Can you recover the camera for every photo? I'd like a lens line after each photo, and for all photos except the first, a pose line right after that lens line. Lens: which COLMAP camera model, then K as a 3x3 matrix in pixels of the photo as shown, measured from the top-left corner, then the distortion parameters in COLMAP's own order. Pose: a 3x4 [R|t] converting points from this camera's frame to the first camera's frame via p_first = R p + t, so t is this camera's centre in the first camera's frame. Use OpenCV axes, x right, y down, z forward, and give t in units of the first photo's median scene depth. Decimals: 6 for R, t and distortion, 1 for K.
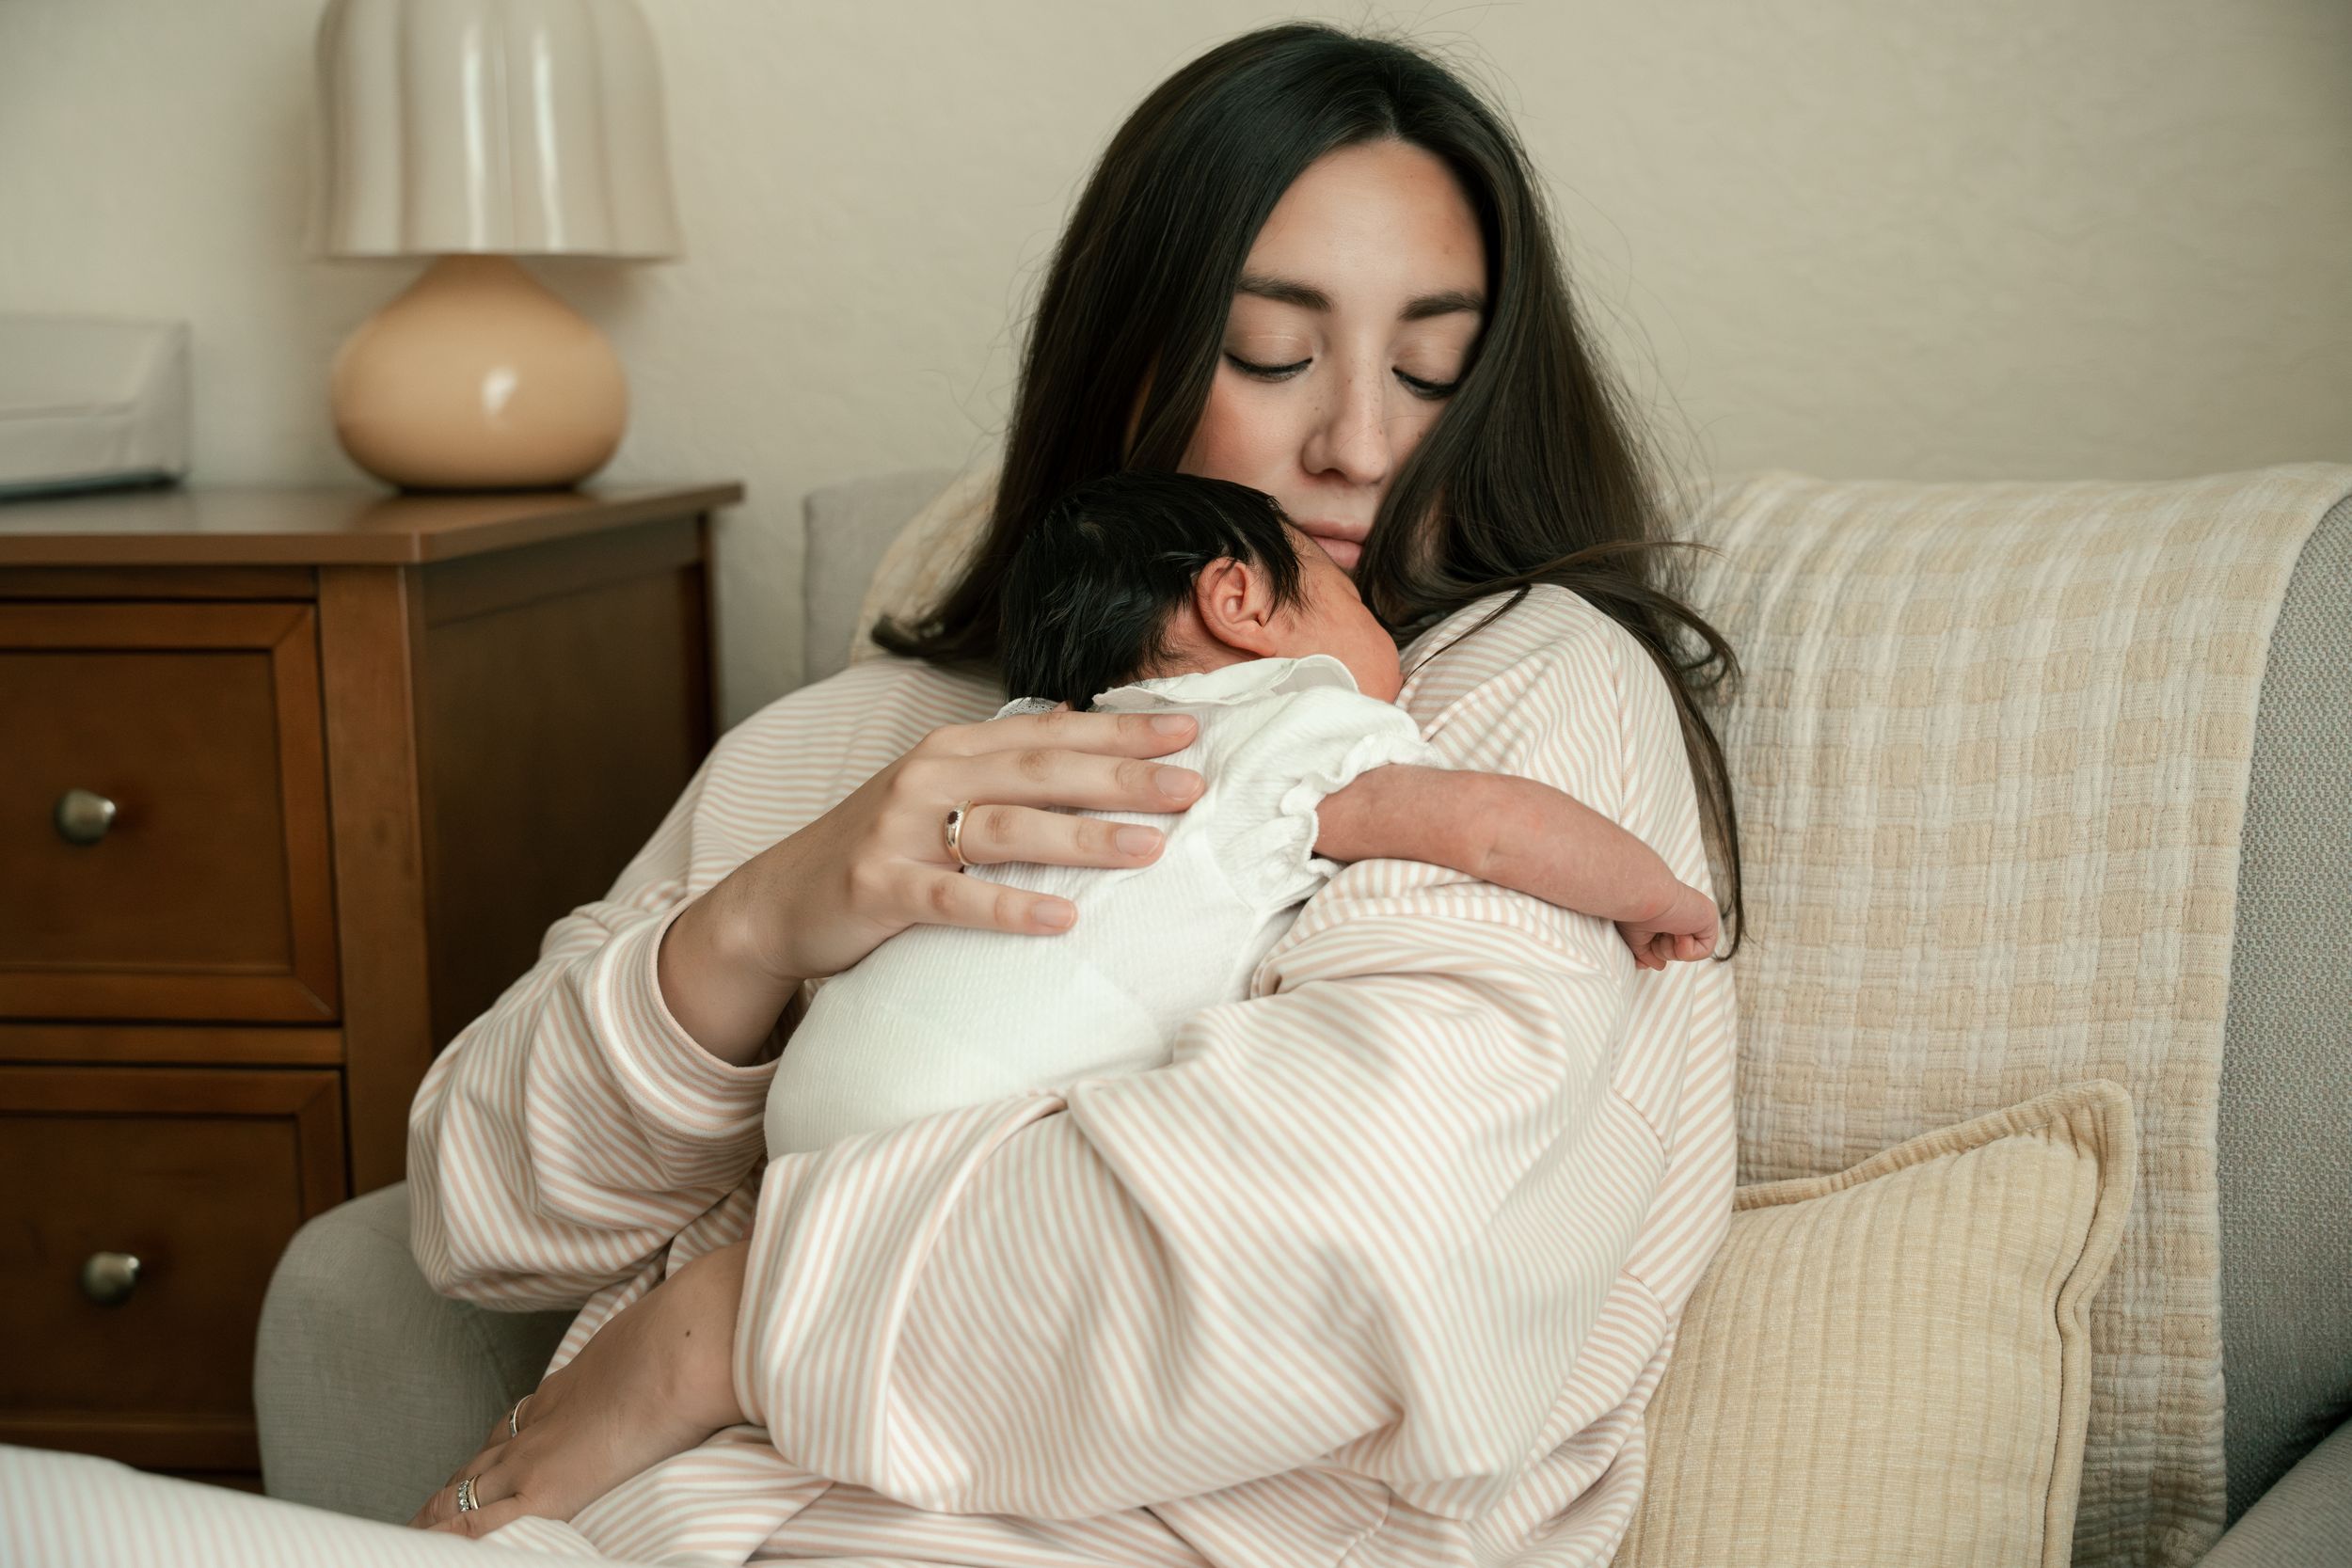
lens RADIAL K [[3045.6, 0, 1176.3], [0, 3045.6, 975.5], [0, 0, 1]] dist [-0.002937, 0.017476]
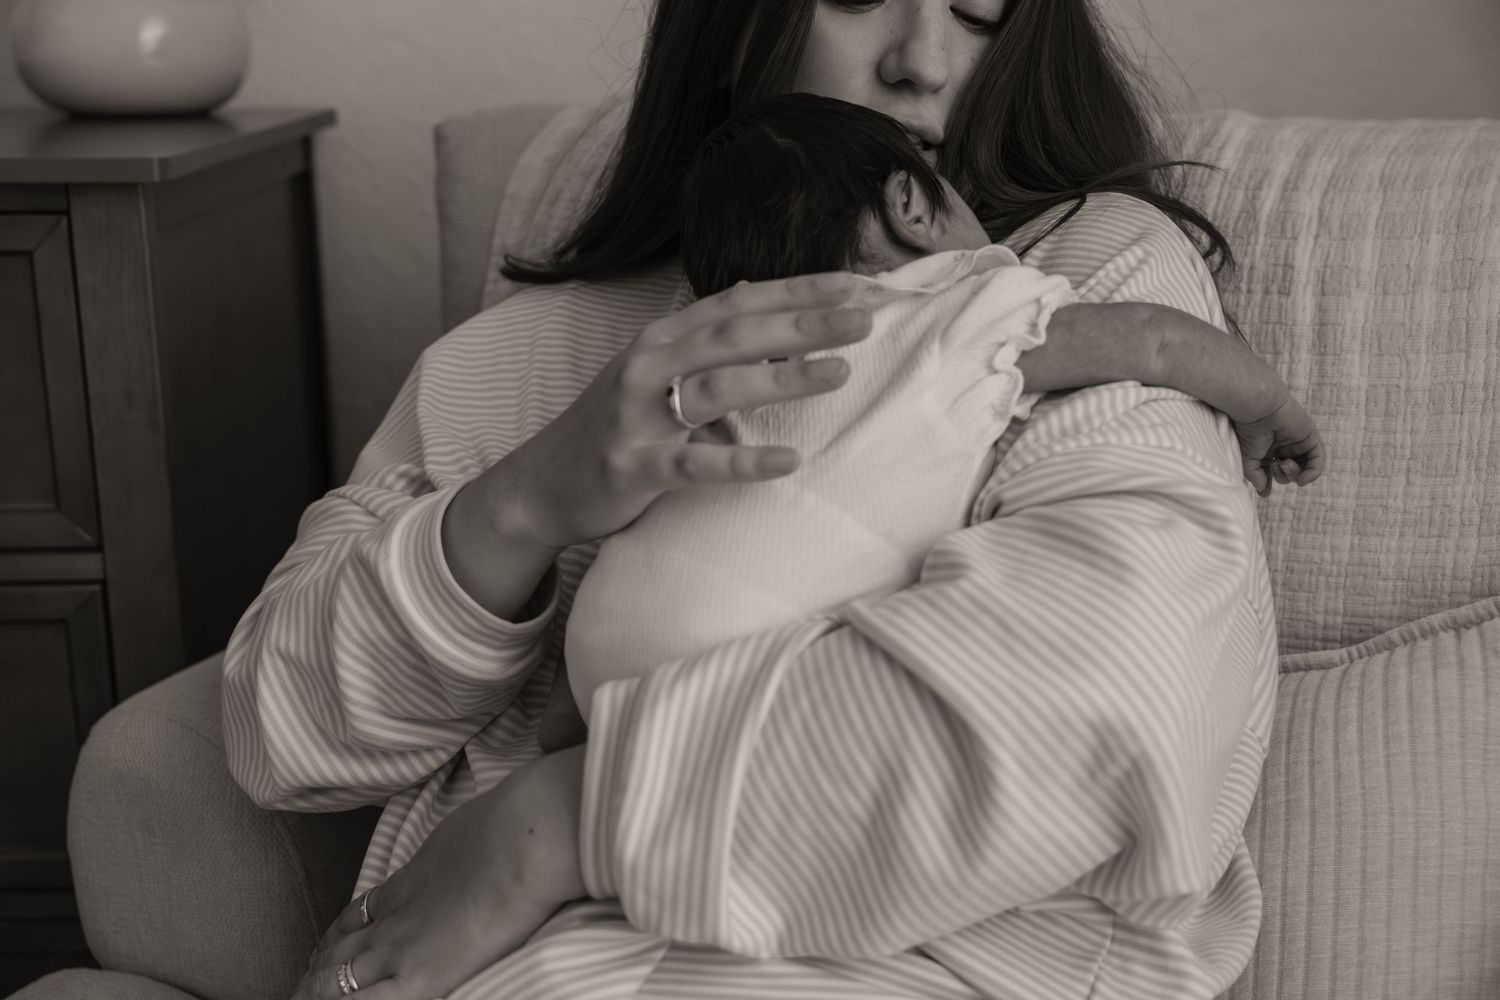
lens RADIAL K [[1942.5, 0, 750.2], [0, 1942.5, 622.2], [0, 0, 1]] dist [-0.002937, 0.017476]
pose [[0.985381, -0.042261, 0.165041, -0.183547], [0.024676, 0.993933, 0.107186, -0.043641], [-0.168570, -0.101546, 0.980445, 0.197697]]
